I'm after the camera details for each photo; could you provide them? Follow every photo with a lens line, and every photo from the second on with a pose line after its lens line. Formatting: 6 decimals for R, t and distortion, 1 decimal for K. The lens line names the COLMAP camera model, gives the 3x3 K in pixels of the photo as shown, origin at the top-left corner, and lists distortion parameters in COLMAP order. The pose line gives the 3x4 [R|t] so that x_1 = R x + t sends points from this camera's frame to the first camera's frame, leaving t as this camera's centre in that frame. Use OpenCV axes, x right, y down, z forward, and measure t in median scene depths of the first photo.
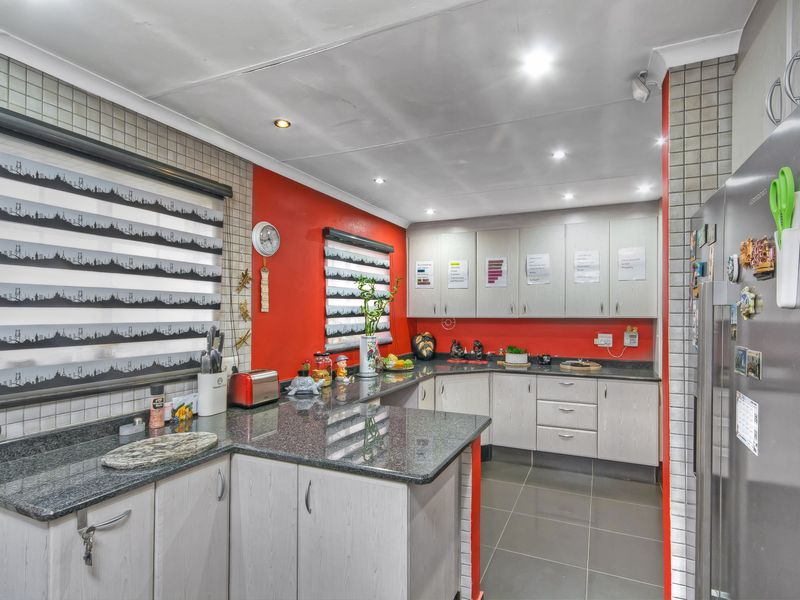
lens RADIAL K [[426.5, 0, 401.1], [0, 426.5, 307.9], [0, 0, 1]] dist [0.001219, 0.000479]
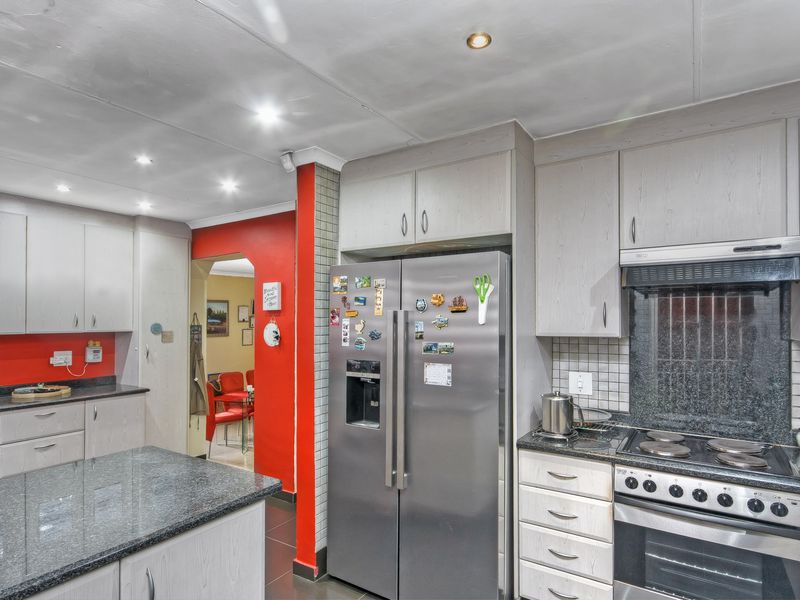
lens RADIAL K [[450.0, 0, 400.7], [0, 450.0, 305.6], [0, 0, 1]] dist [0.001488, -0.000485]
pose [[0.139983, 0.035988, 0.989500, -0.352250], [-0.000193, 0.999340, -0.036318, 0.001064], [-0.990154, 0.004893, 0.139898, 0.192356]]
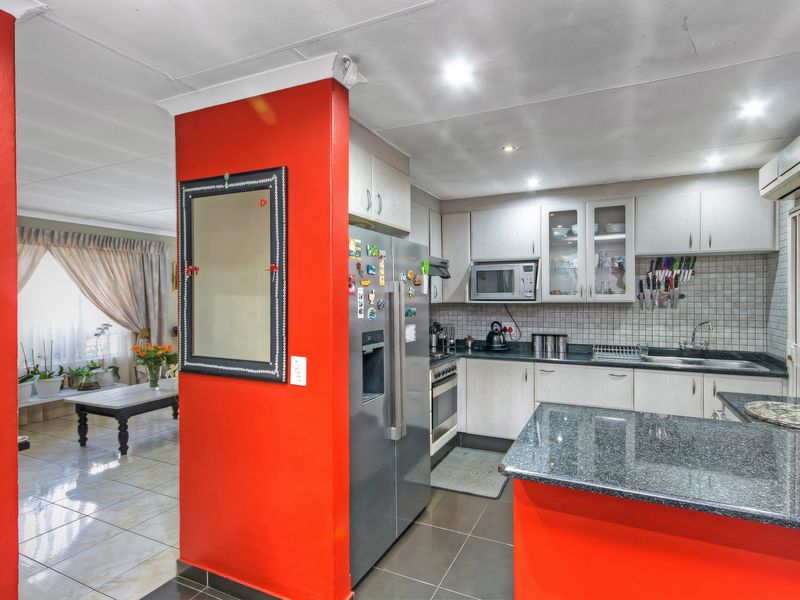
lens RADIAL K [[426.5, 0, 402.0], [0, 426.5, 298.1], [0, 0, 1]] dist [0.001219, 0.000479]
pose [[-0.999958, 0.007258, 0.005525, 0.262033], [0.007254, 0.999973, -0.000716, 0.011241], [-0.005530, -0.000676, -0.999984, 0.962866]]
